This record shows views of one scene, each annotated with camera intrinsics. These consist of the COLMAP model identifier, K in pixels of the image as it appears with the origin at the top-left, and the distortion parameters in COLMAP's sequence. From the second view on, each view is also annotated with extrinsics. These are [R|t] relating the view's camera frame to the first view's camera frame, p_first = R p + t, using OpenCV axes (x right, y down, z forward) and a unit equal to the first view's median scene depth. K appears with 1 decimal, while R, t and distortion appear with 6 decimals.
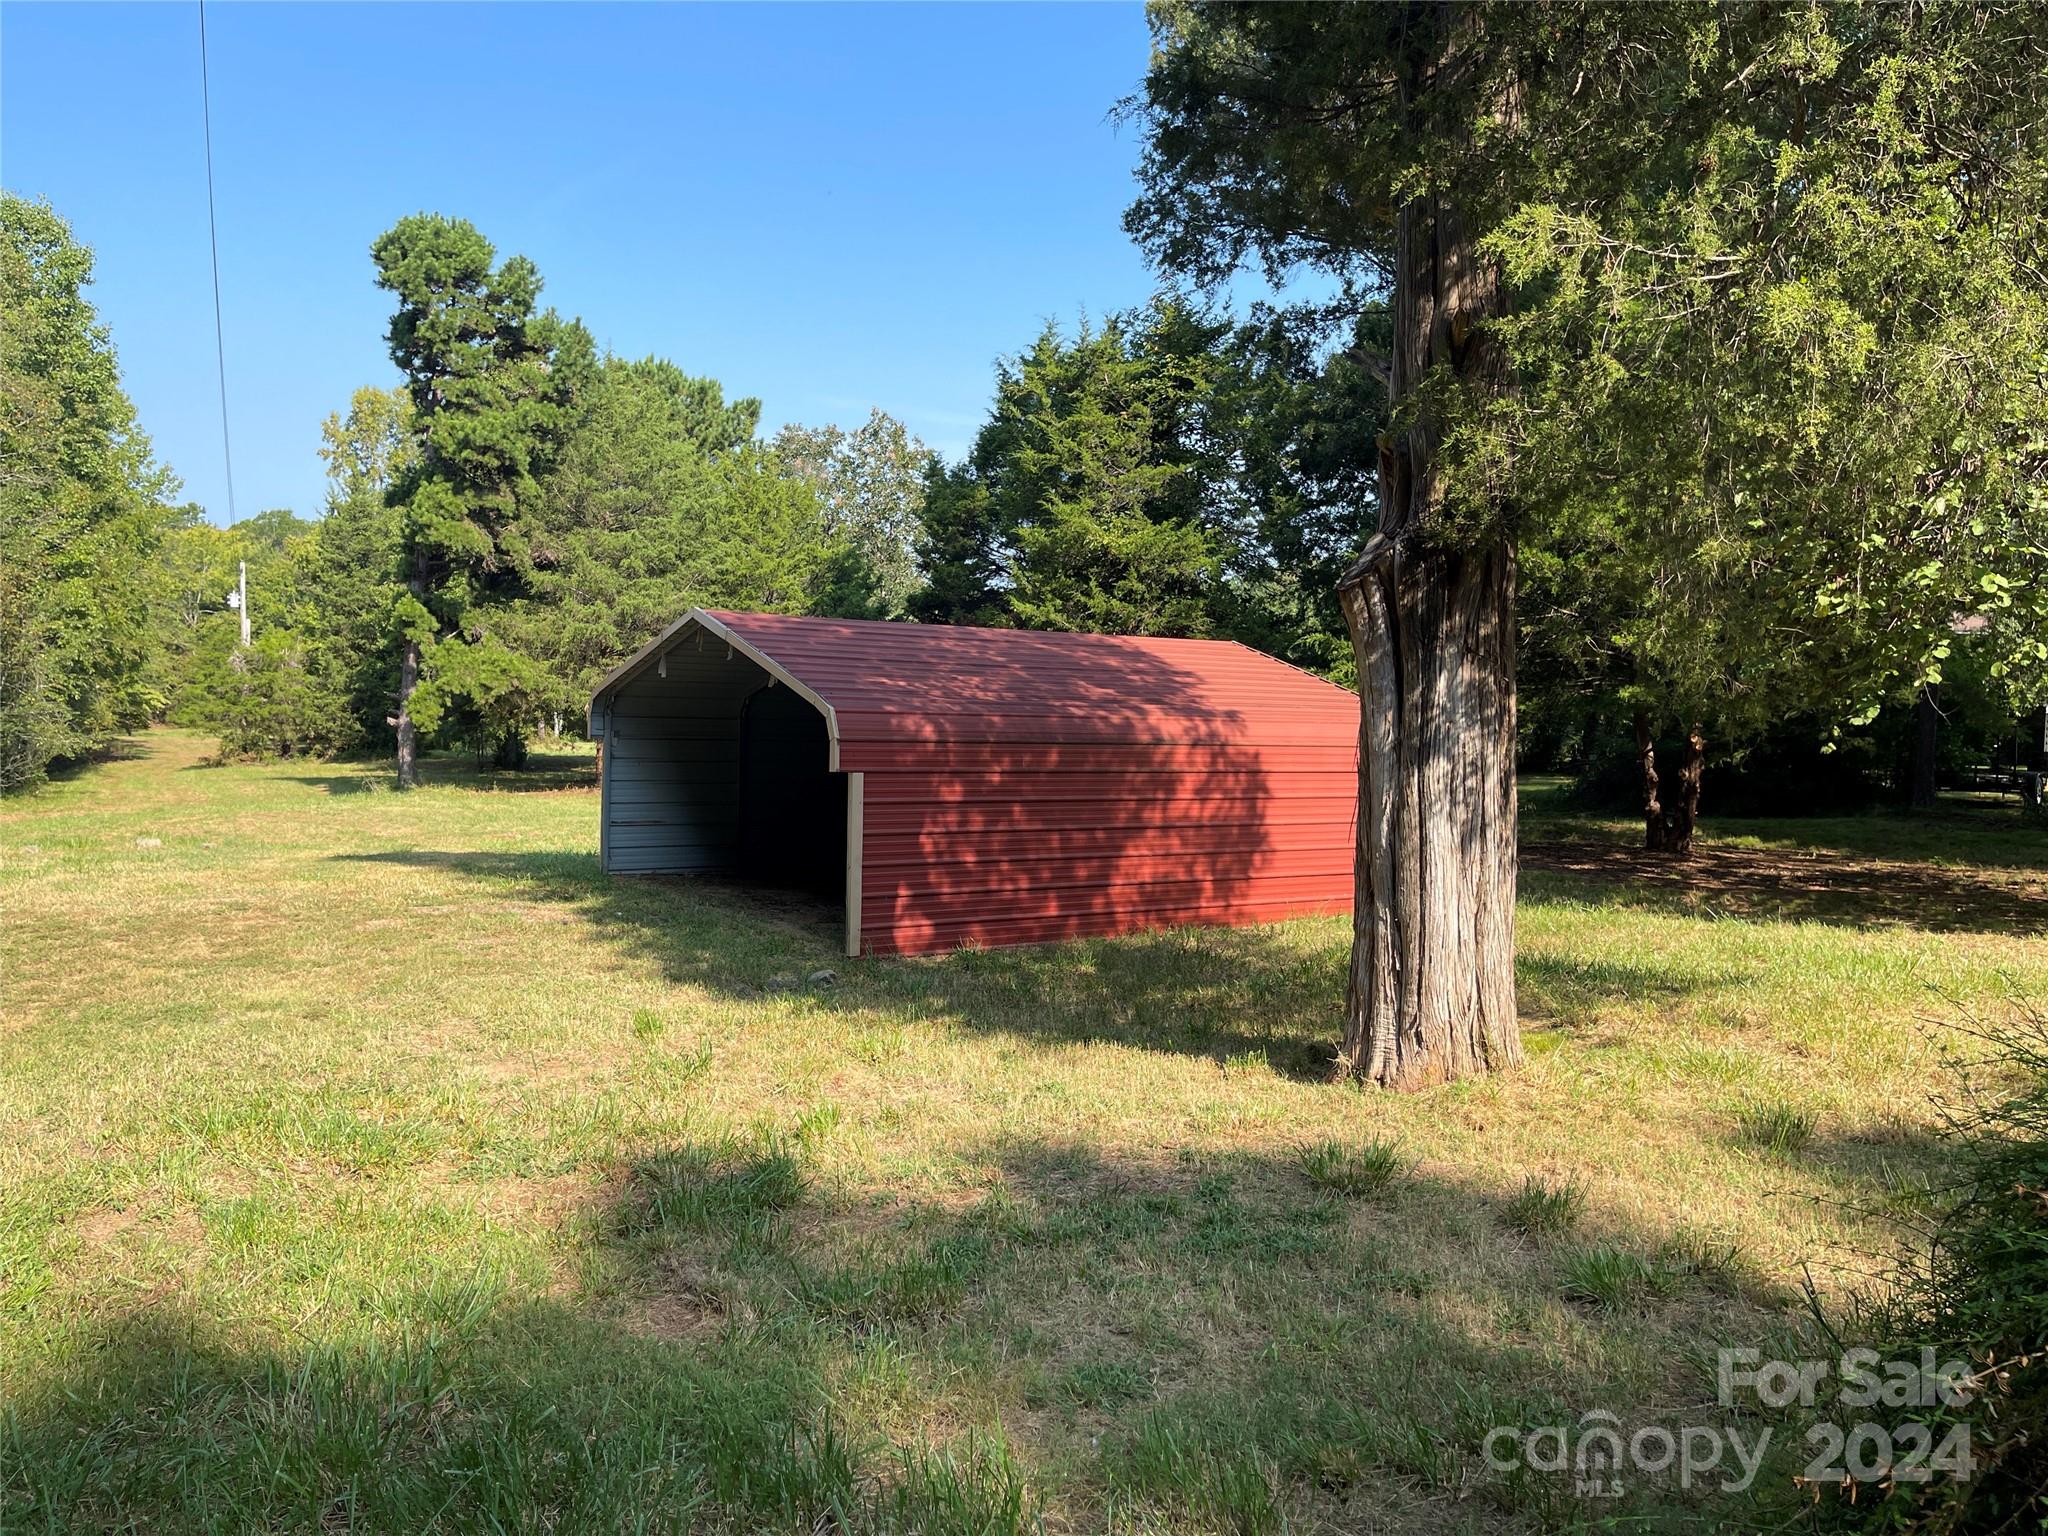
lens RADIAL K [[1511.7, 0, 1028.1], [0, 1511.7, 769.4], [0, 0, 1]] dist [0.046918, -0.084269]
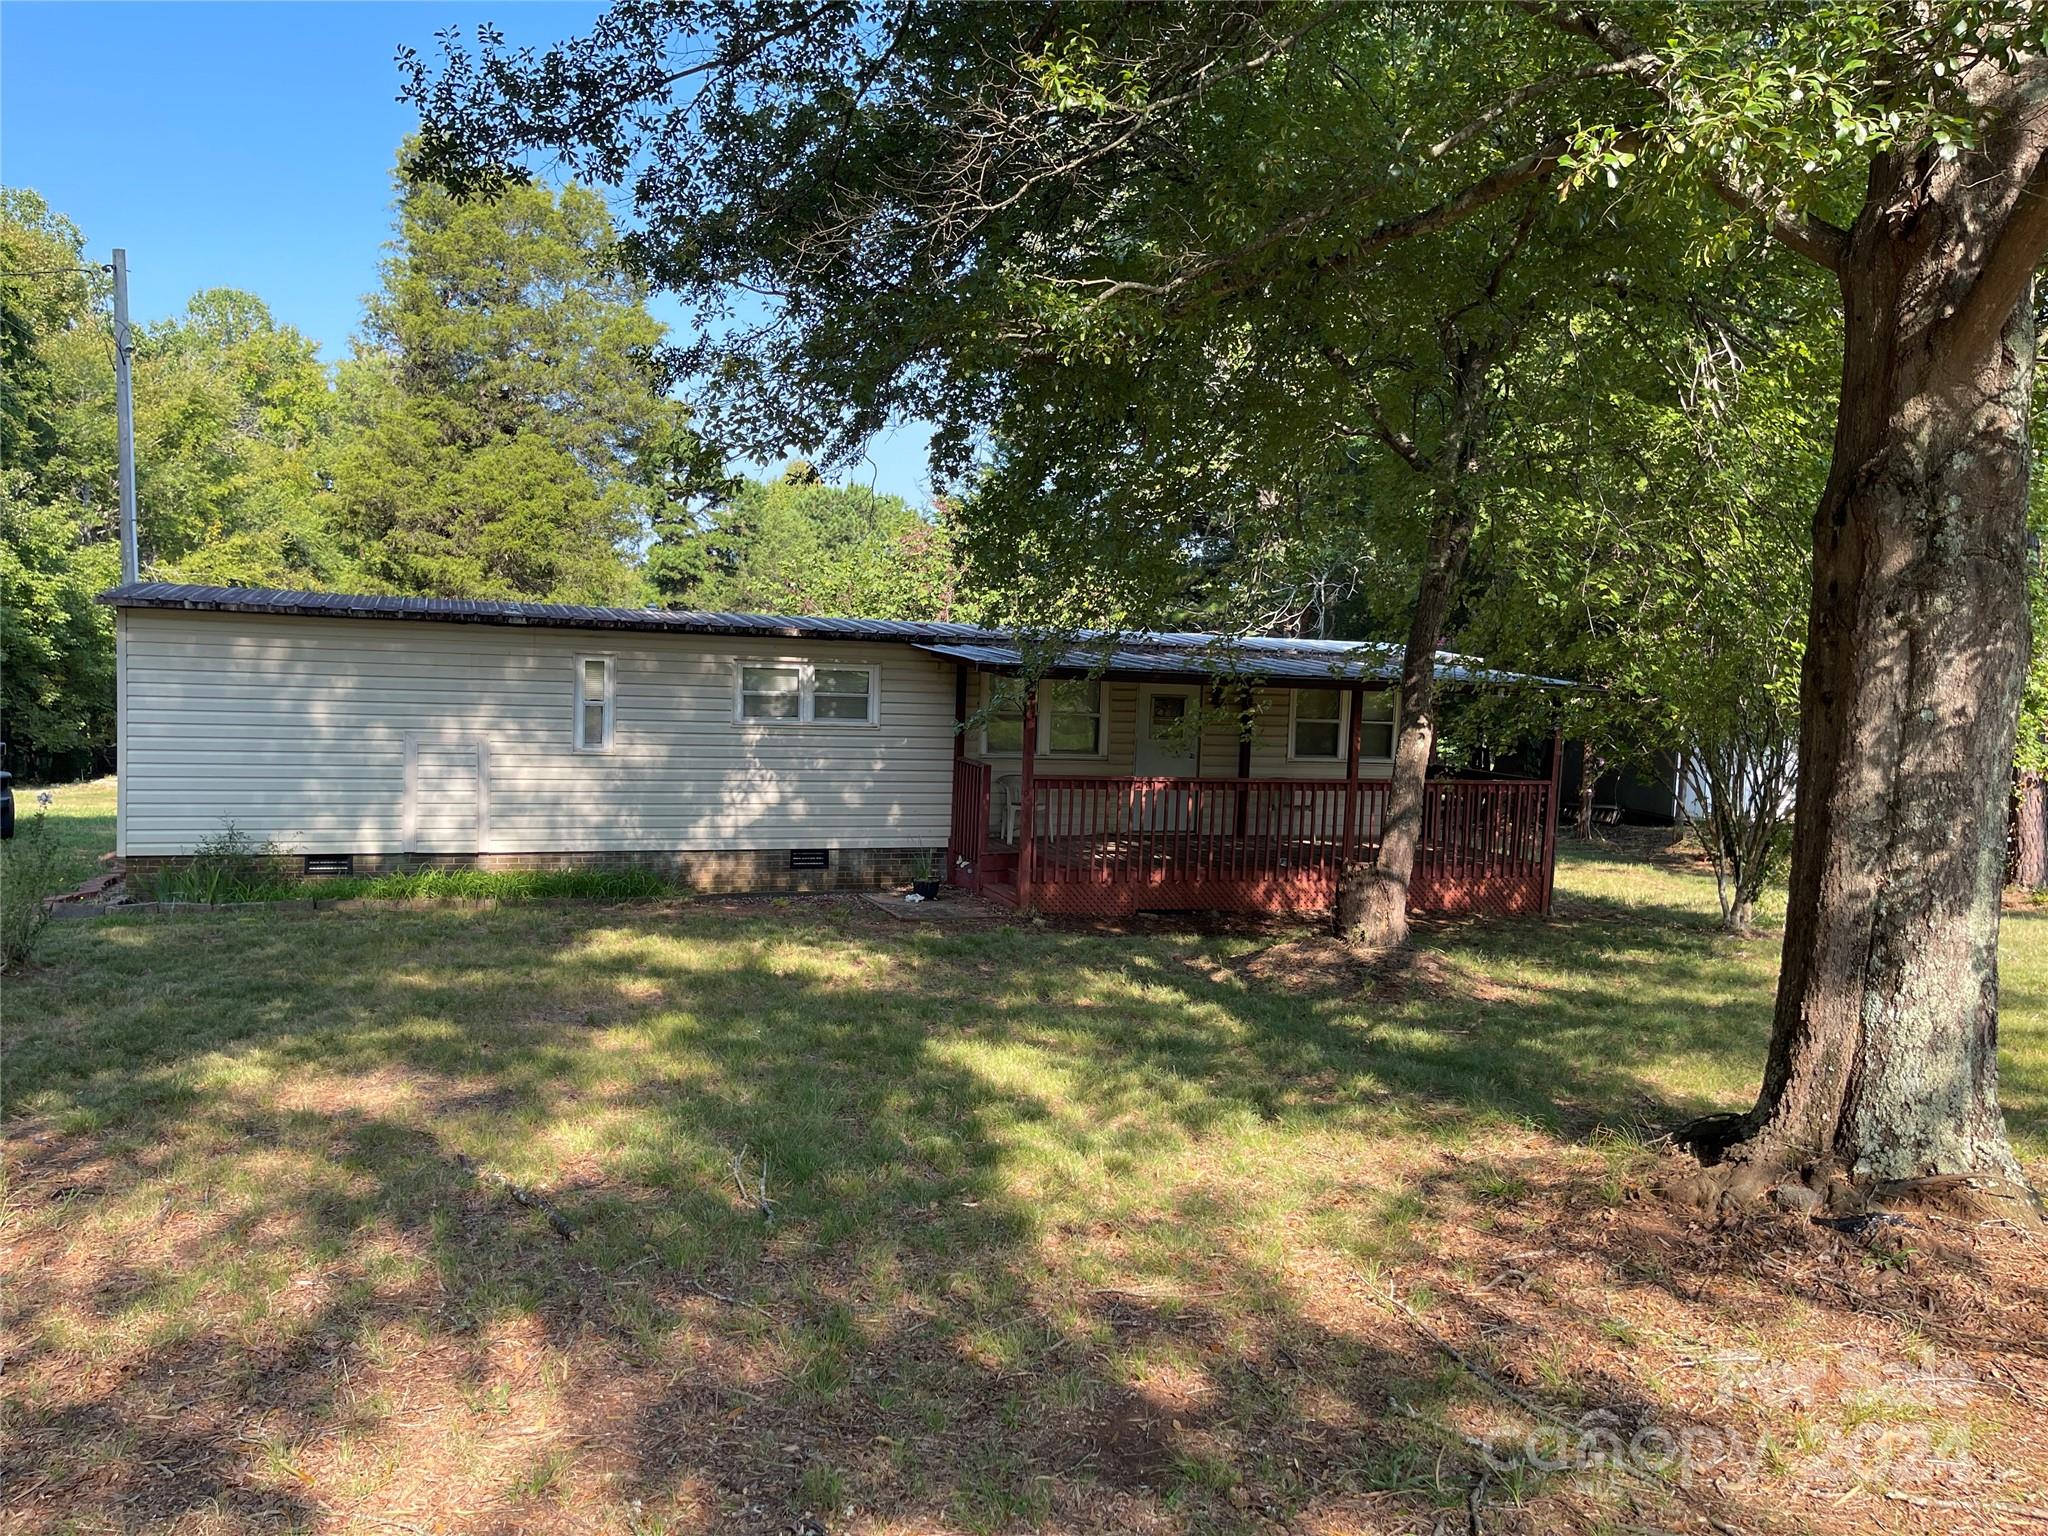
lens RADIAL K [[1506.3, 0, 1033.6], [0, 1506.3, 776.4], [0, 0, 1]] dist [0.061601, -0.106960]
pose [[0.942447, 0.029079, -0.333088, 0.636346], [-0.029533, 0.999557, 0.003703, 0.002306], [0.333048, 0.006347, 0.942888, -0.487338]]
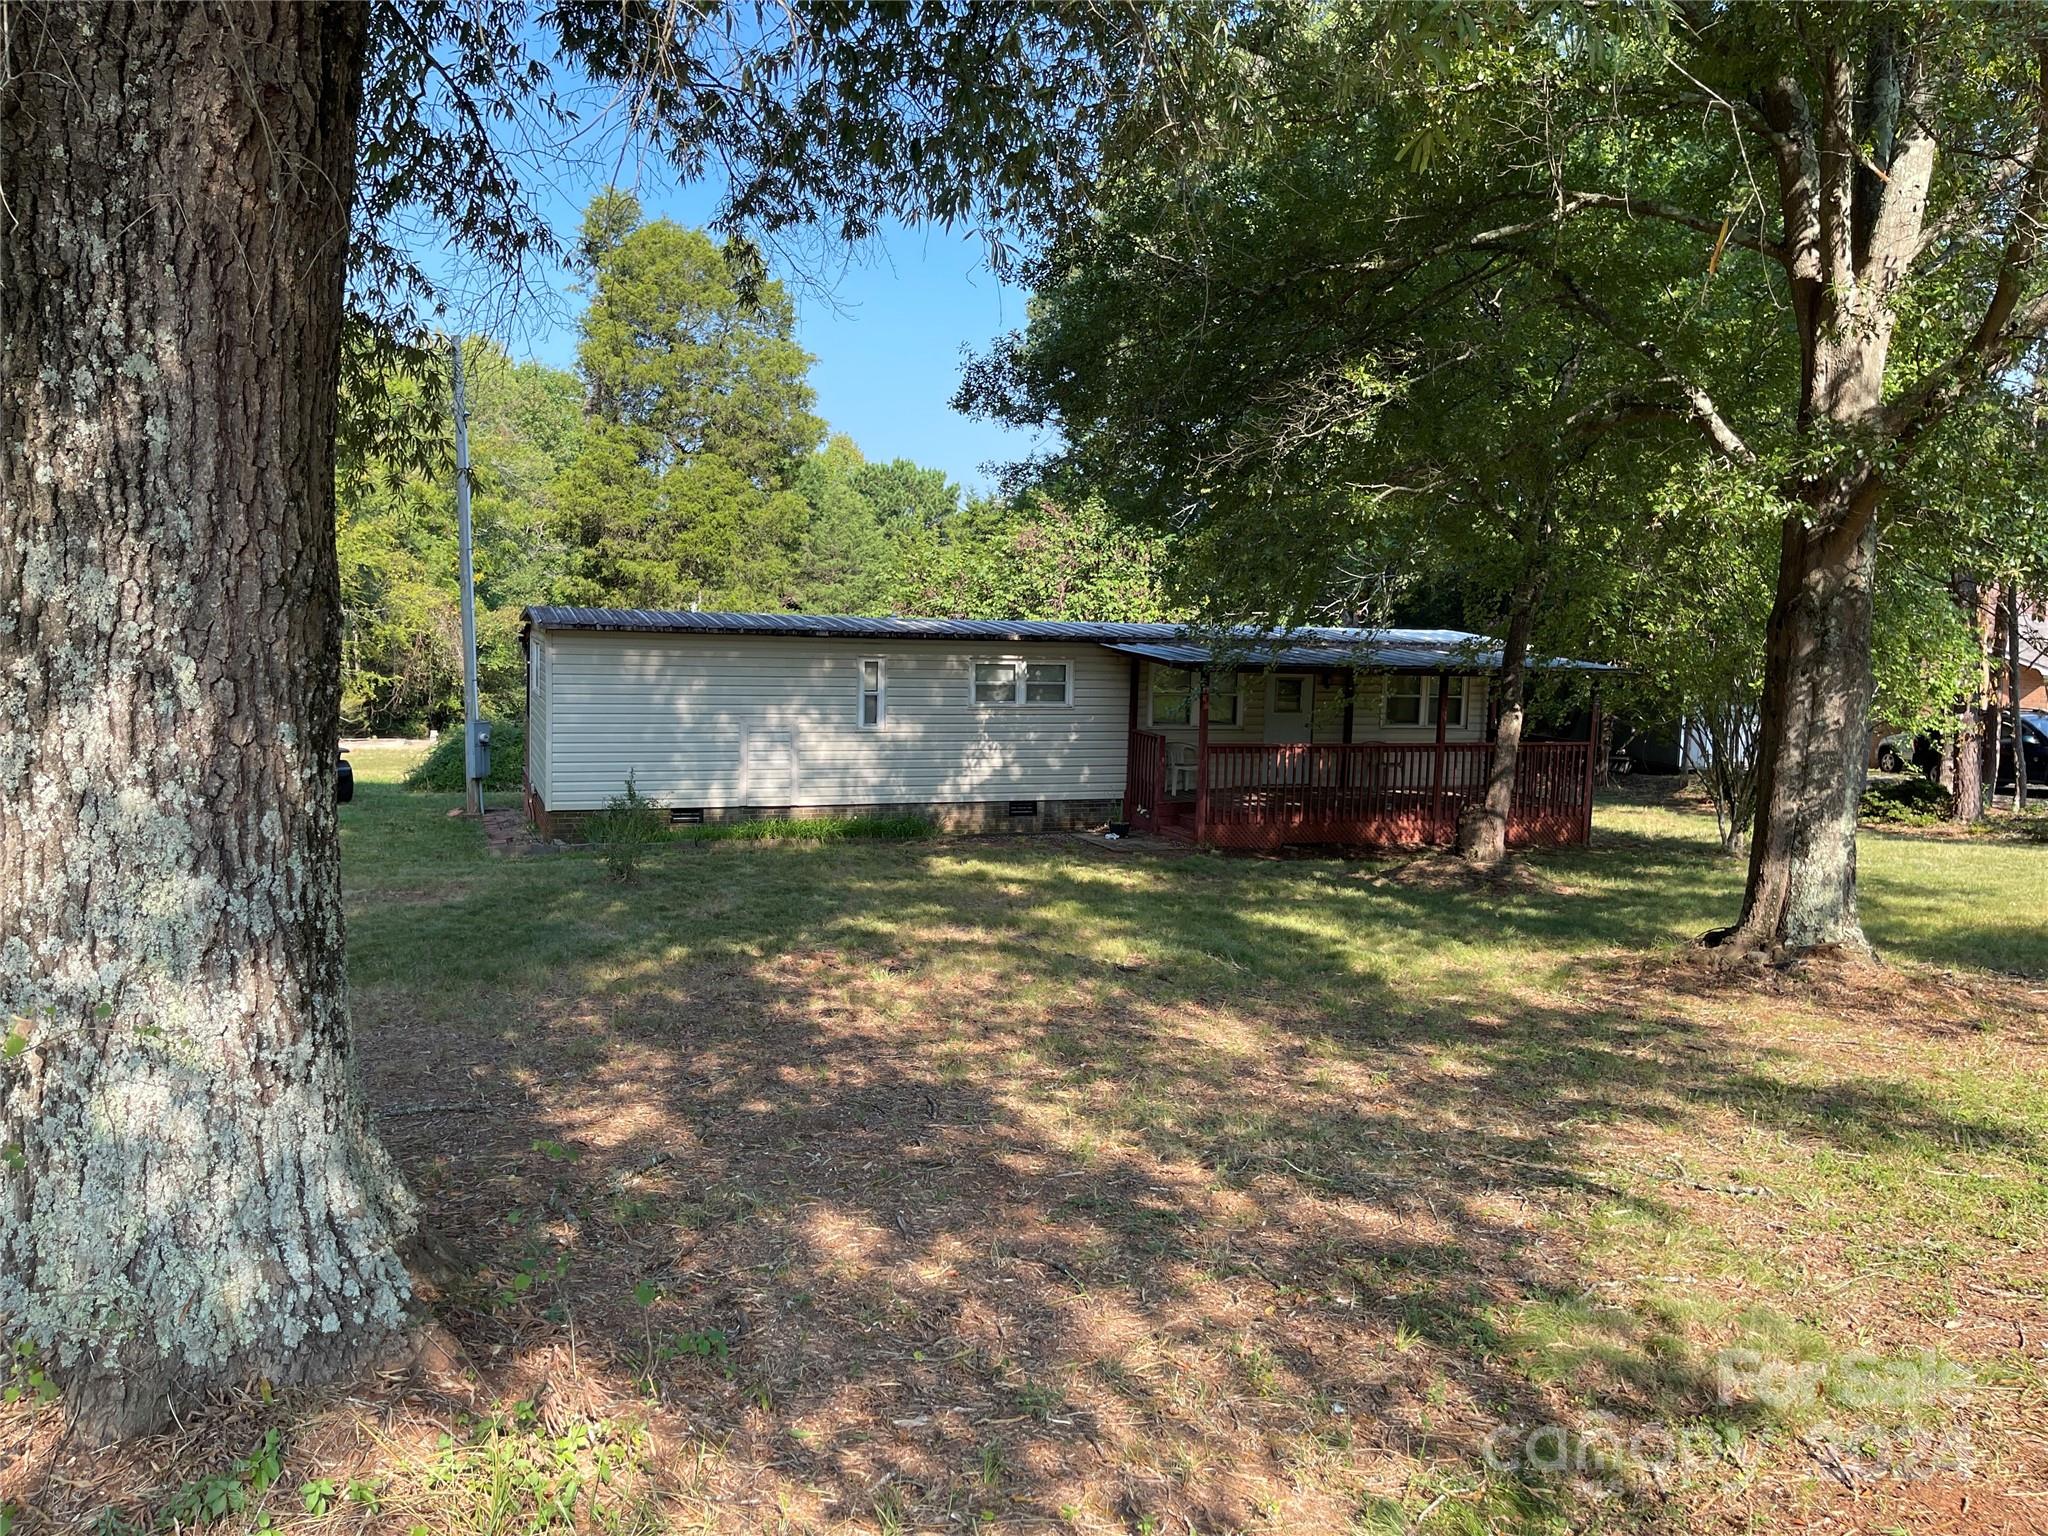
lens RADIAL K [[1511.7, 0, 1028.1], [0, 1511.7, 769.4], [0, 0, 1]] dist [0.046918, -0.084269]
pose [[0.942153, 0.026325, -0.334147, 0.622368], [-0.017674, 0.999426, 0.028905, -0.002139], [0.334716, -0.021327, 0.942078, -0.646834]]
